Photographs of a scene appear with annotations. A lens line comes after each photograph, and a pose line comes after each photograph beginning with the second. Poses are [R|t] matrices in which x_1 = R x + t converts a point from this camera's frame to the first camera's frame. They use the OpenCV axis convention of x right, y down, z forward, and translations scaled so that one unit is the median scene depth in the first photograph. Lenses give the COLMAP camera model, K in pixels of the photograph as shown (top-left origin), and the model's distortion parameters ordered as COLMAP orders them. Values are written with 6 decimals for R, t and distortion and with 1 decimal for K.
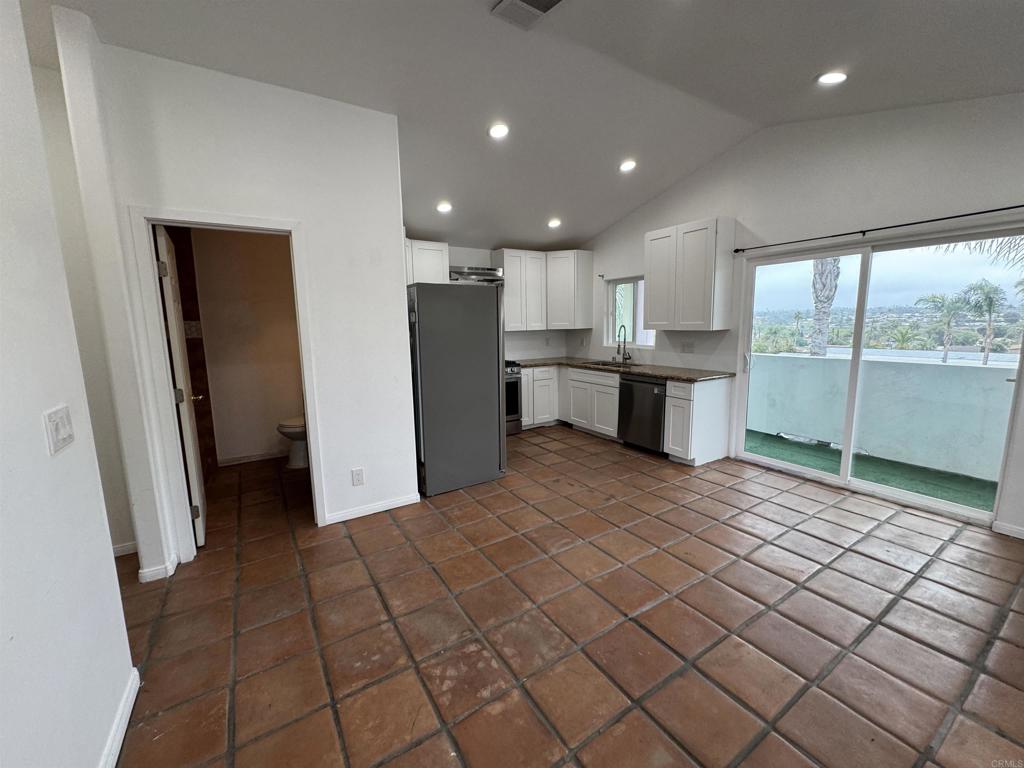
lens RADIAL K [[412.4, 0, 514.4], [0, 412.4, 380.8], [0, 0, 1]] dist [-0.000835, -0.000023]
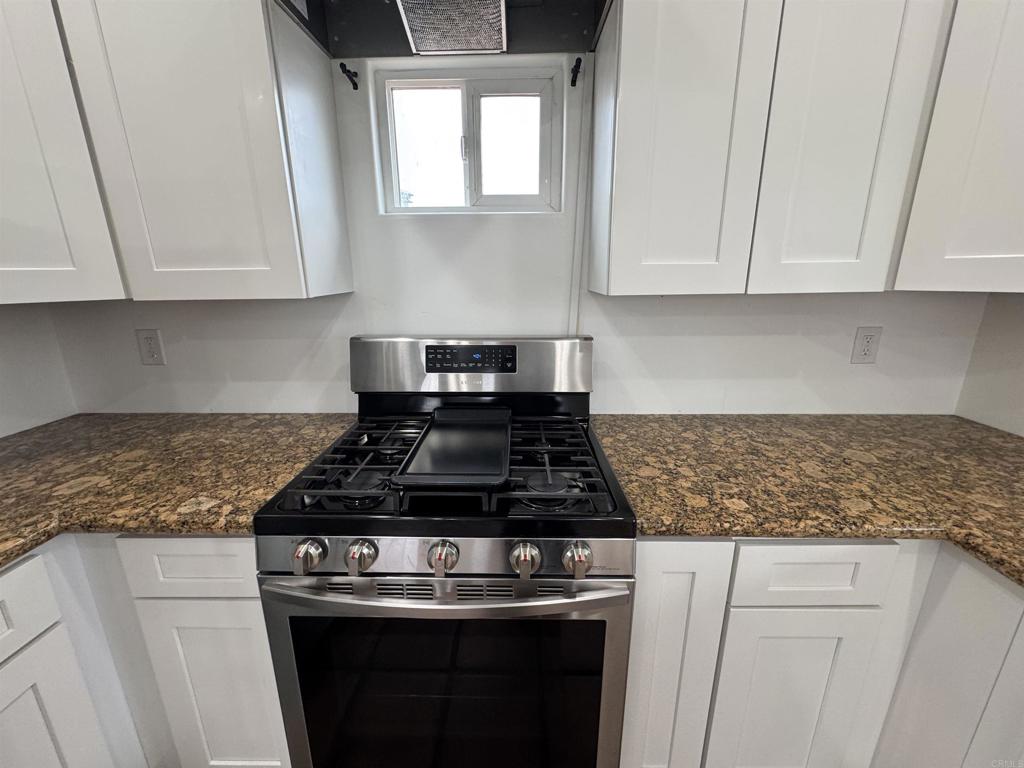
lens RADIAL K [[412.4, 0, 514.4], [0, 412.4, 380.8], [0, 0, 1]] dist [-0.000835, -0.000023]
pose [[0.833188, 0.139999, -0.534974, 0.052392], [-0.077612, 0.987452, 0.137534, -0.109793], [0.547516, -0.073071, 0.833599, 0.856458]]
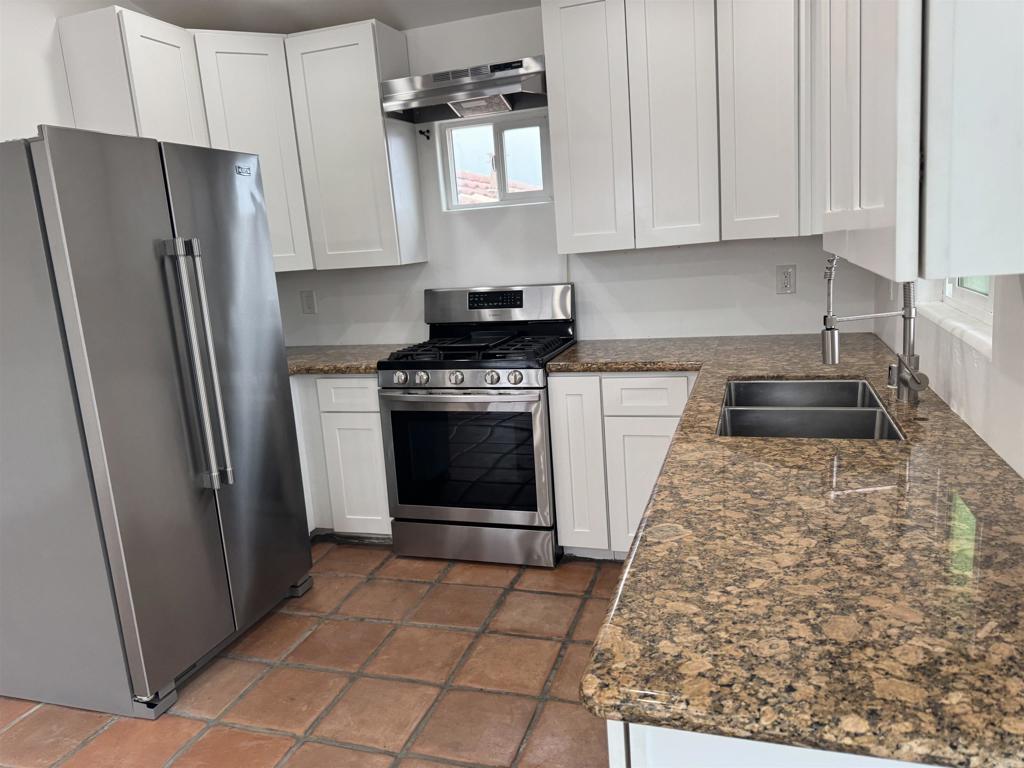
lens RADIAL K [[736.2, 0, 512.0], [0, 736.2, 384.0], [0, 0, 1]] dist [0.114248, 0.000257]
pose [[0.633576, 0.108122, -0.766088, 0.439071], [-0.045130, 0.993666, 0.102917, -0.080714], [0.772363, -0.030632, 0.634442, 0.623921]]
